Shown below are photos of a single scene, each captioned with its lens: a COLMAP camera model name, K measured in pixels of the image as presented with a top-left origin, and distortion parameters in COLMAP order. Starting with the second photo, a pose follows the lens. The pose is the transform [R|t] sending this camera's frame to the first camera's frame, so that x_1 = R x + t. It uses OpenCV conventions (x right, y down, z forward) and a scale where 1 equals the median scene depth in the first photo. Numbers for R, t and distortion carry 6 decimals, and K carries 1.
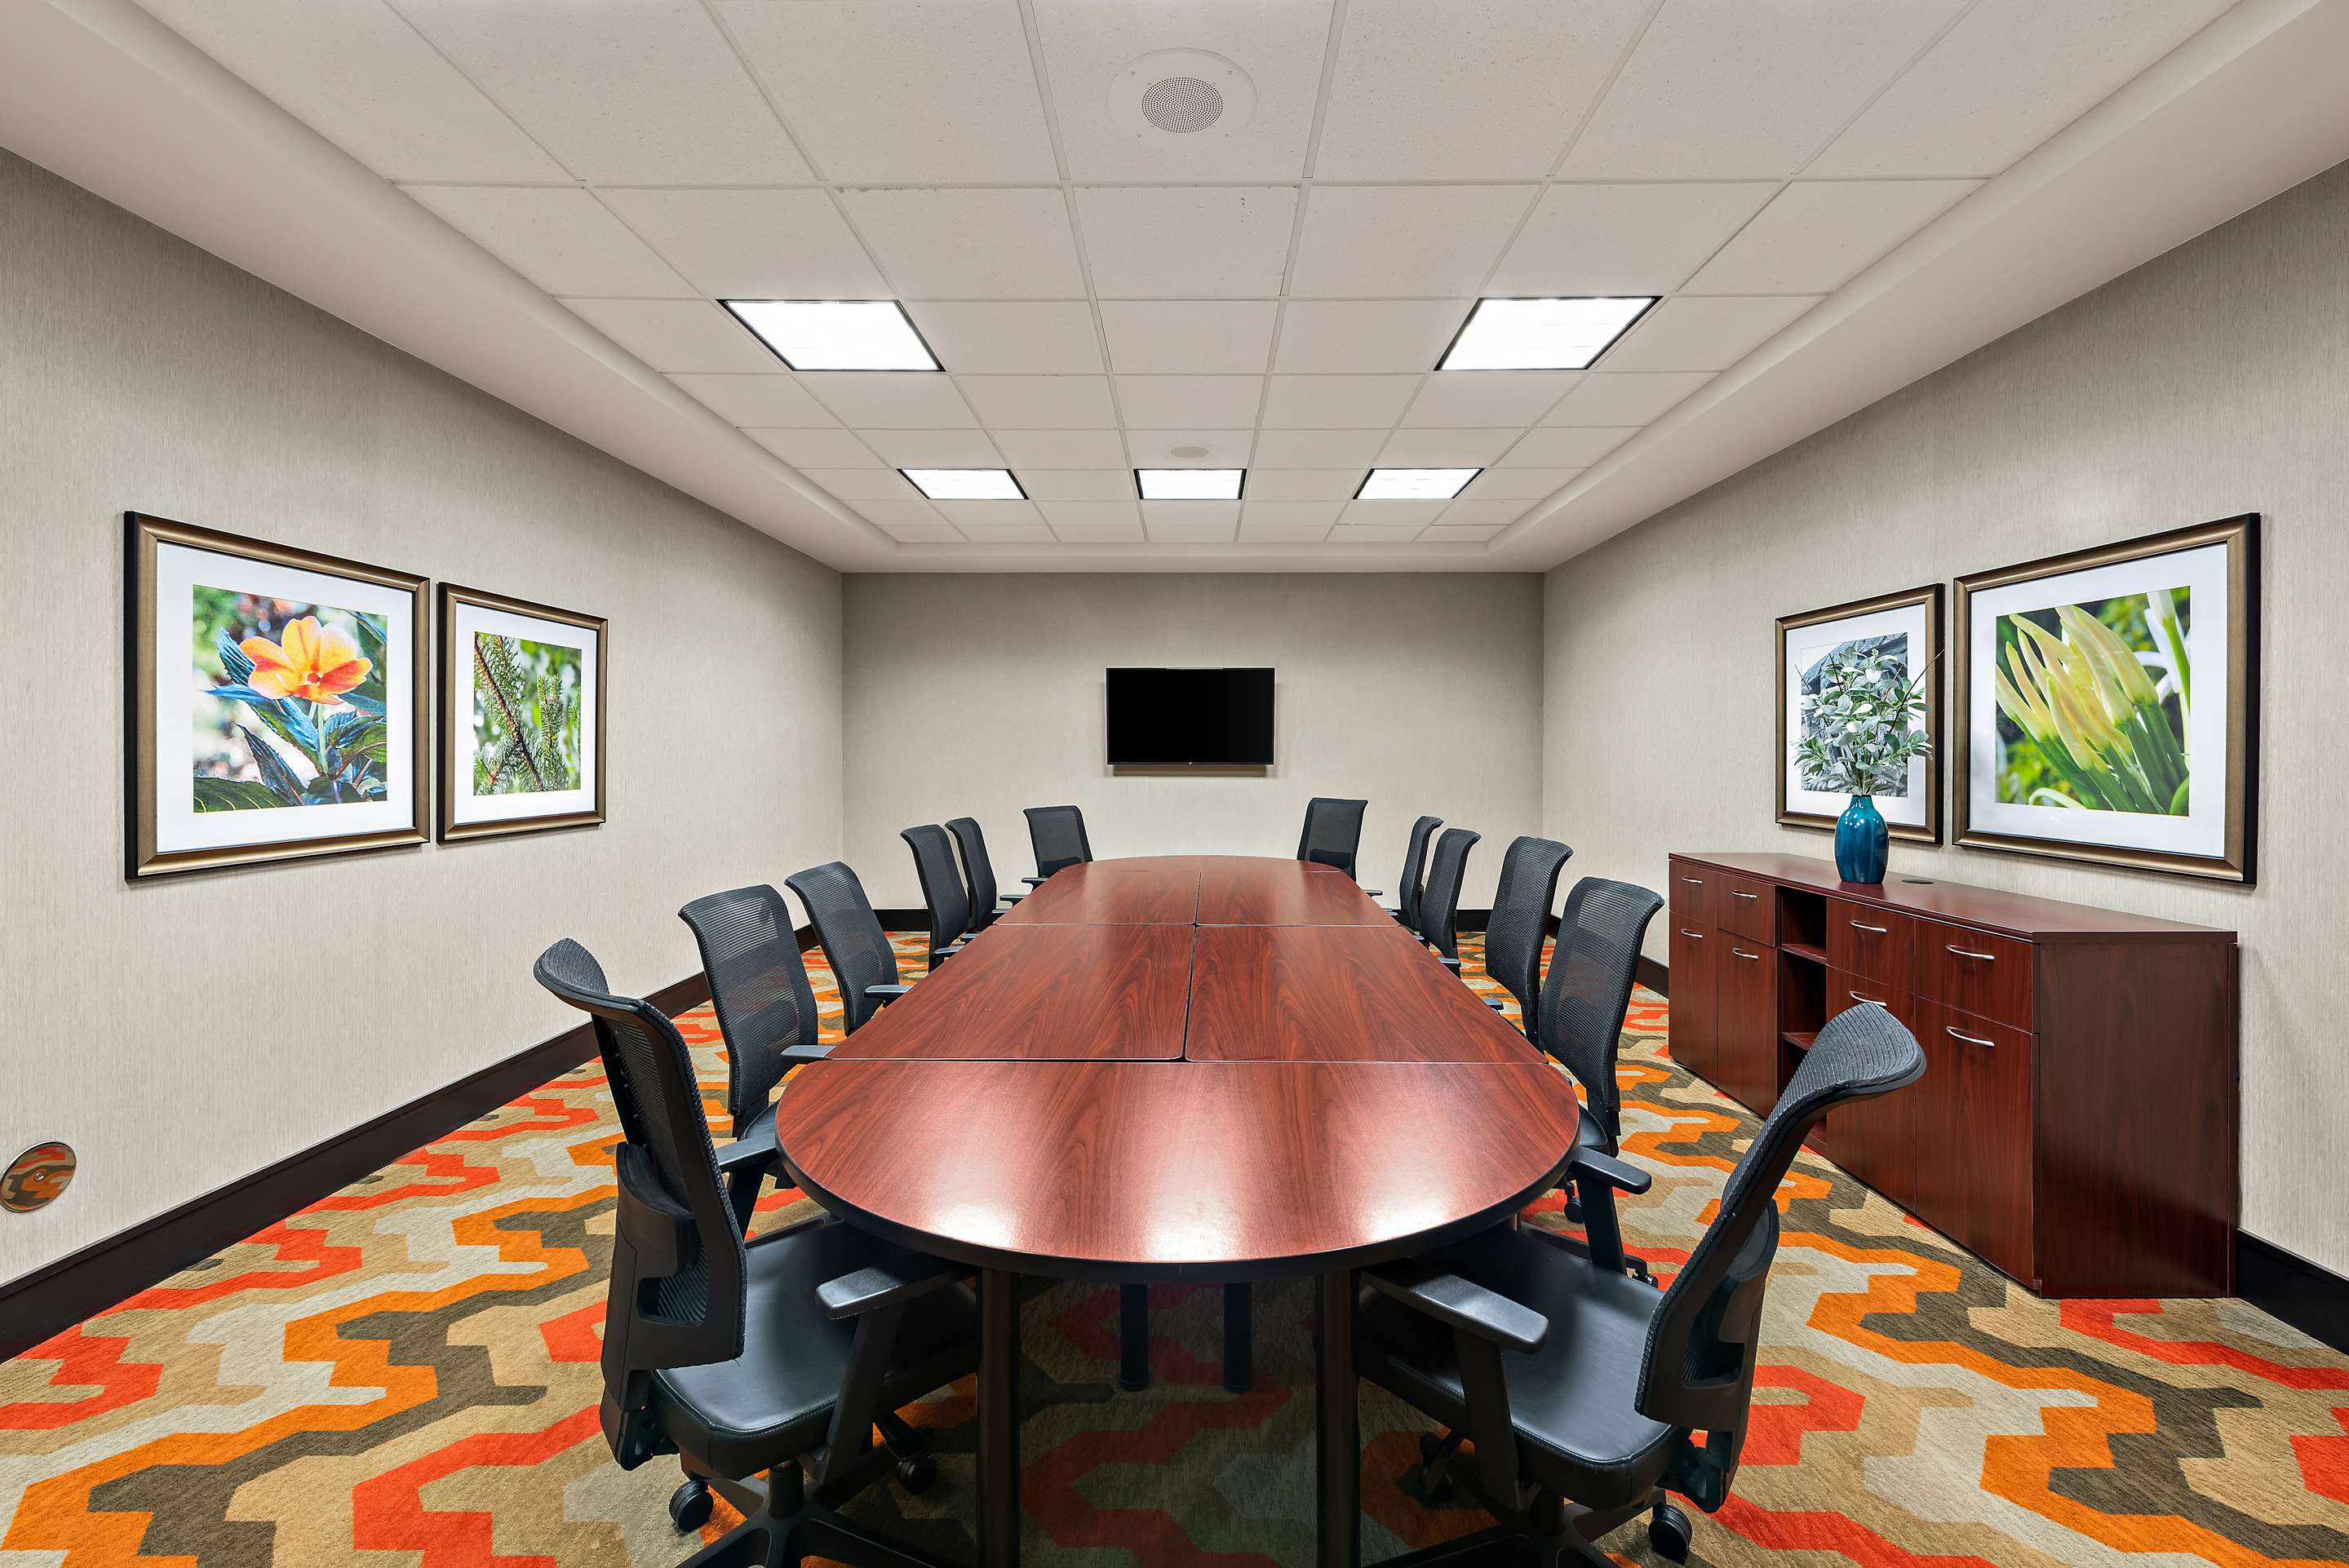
lens RADIAL K [[970.4, 0, 1185.3], [0, 970.4, 744.3], [0, 0, 1]] dist [-0.000758, -0.000910]
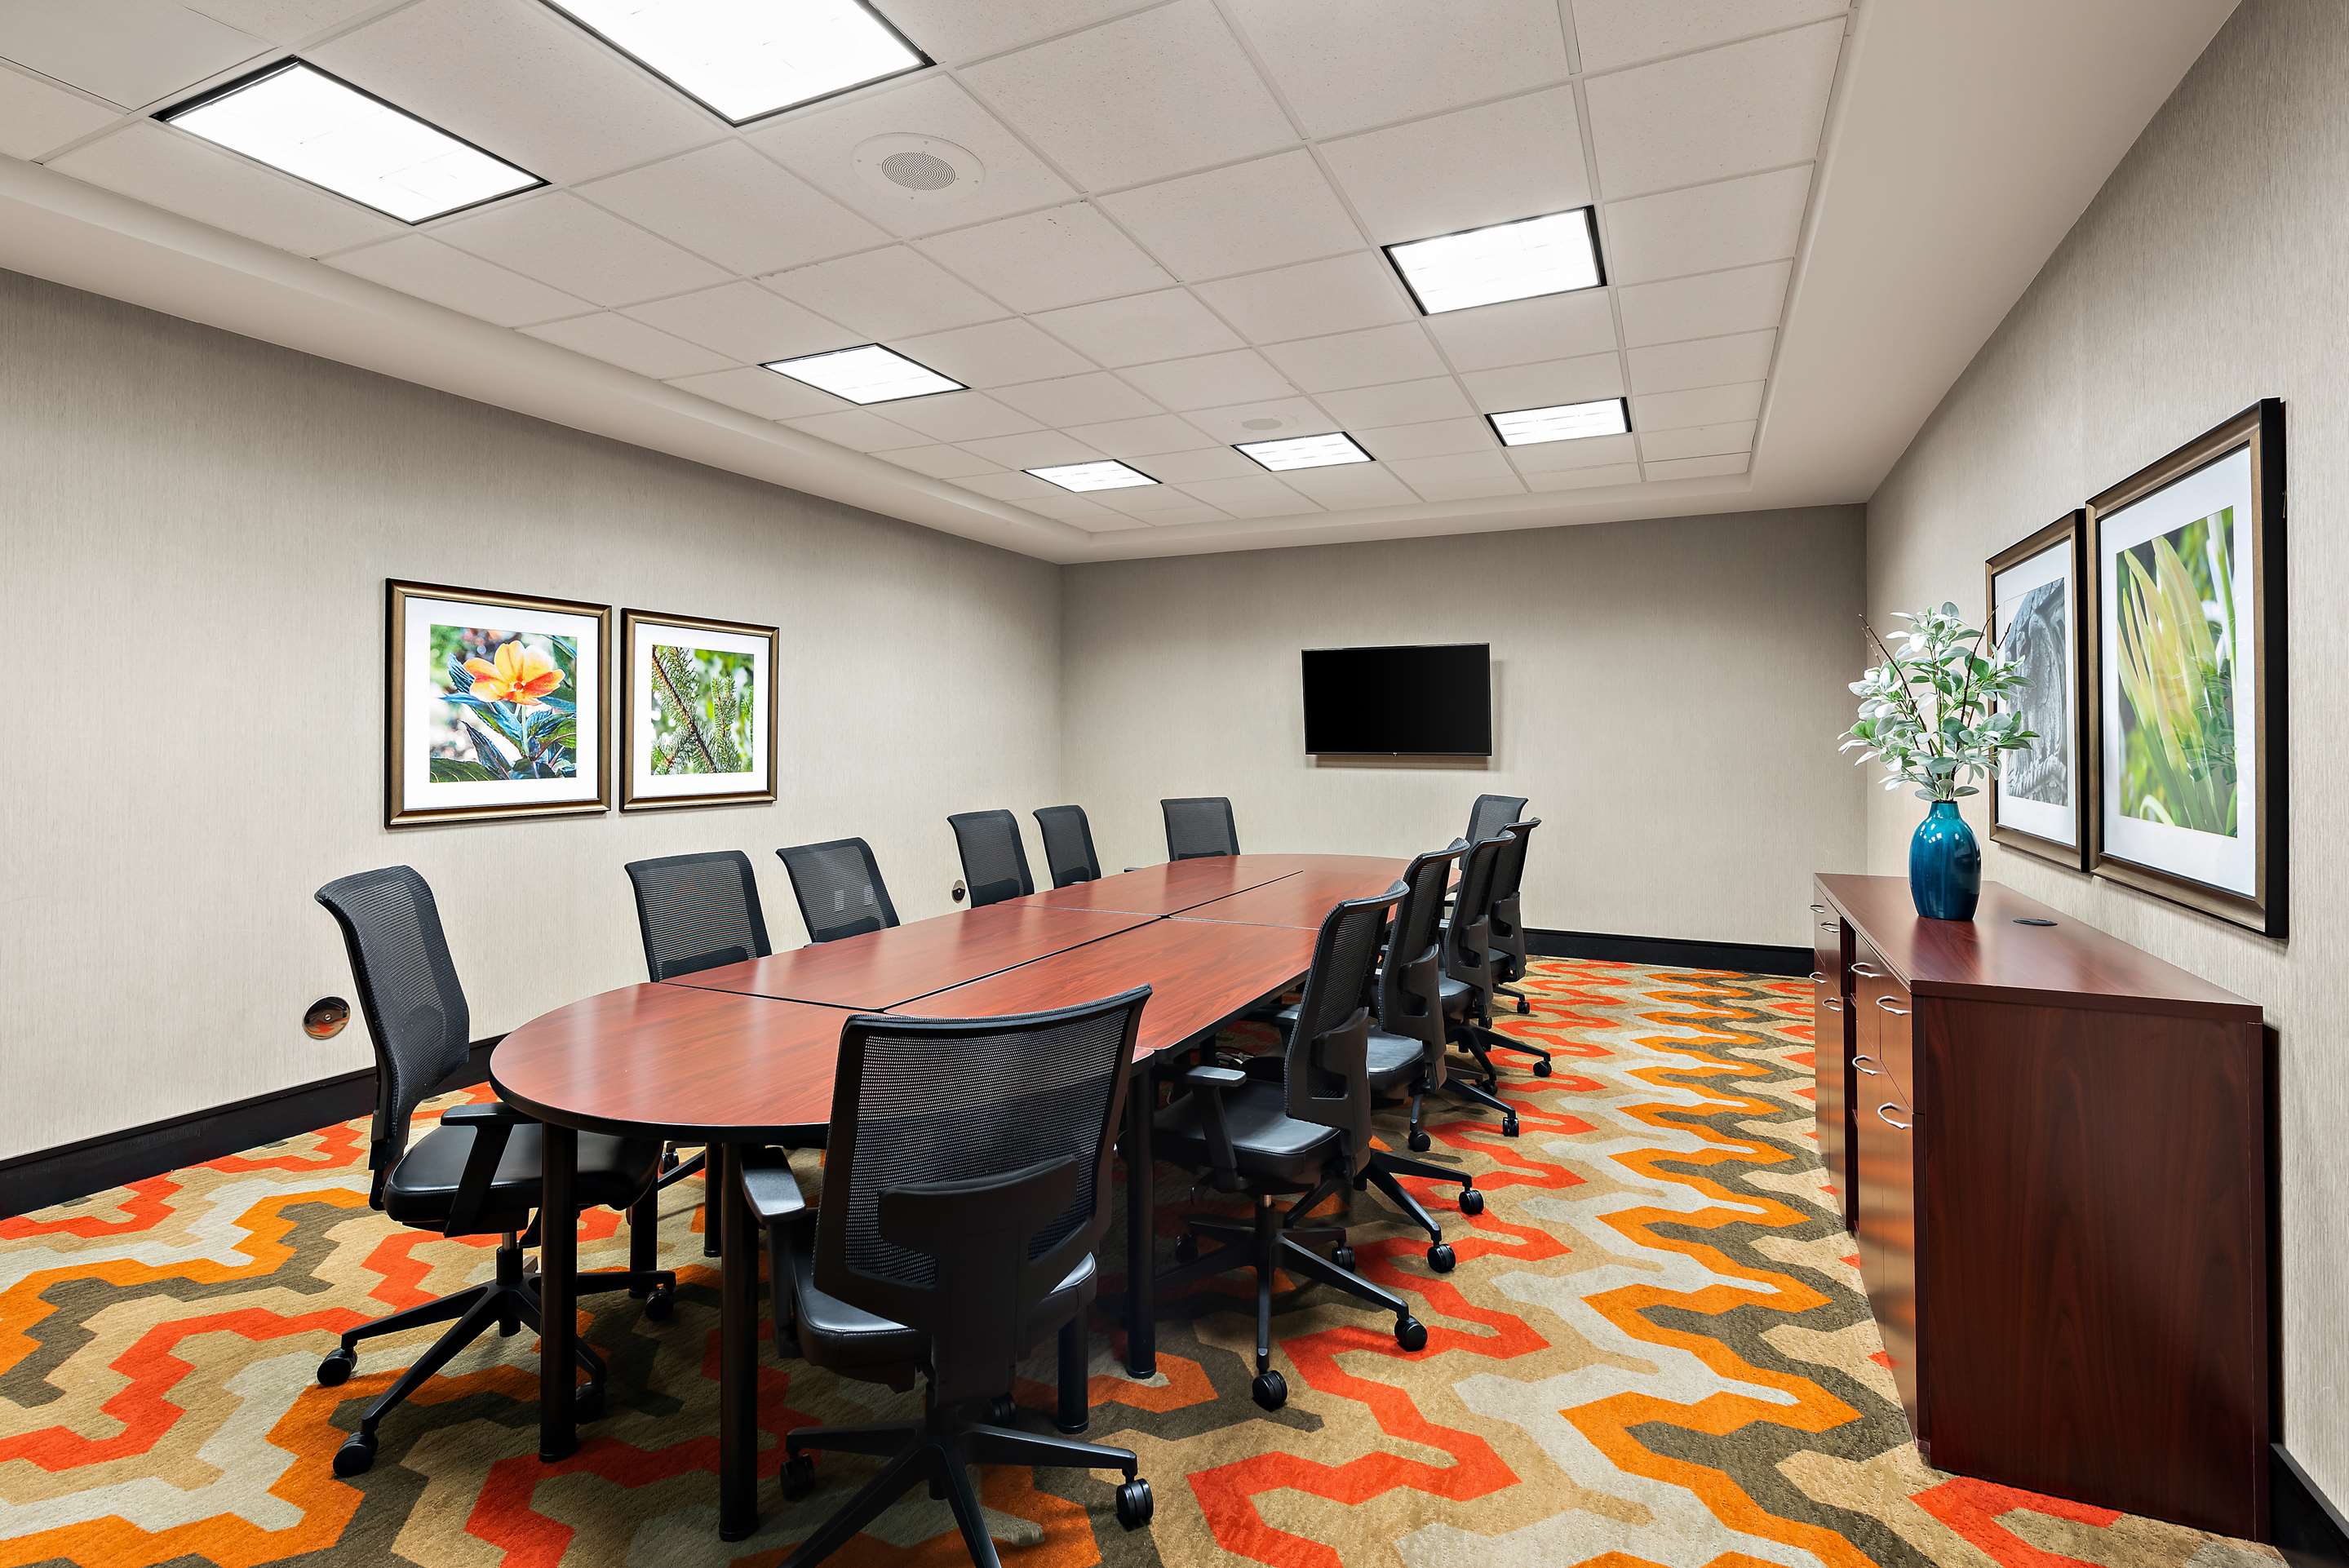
lens RADIAL K [[1125.3, 0, 1183.3], [0, 1125.3, 715.7], [0, 0, 1]] dist [0.001920, -0.000720]
pose [[0.907242, -0.007818, -0.420535, 0.566873], [0.002066, 0.999898, -0.014131, -0.002412], [0.420603, 0.011951, 0.907166, -0.038578]]
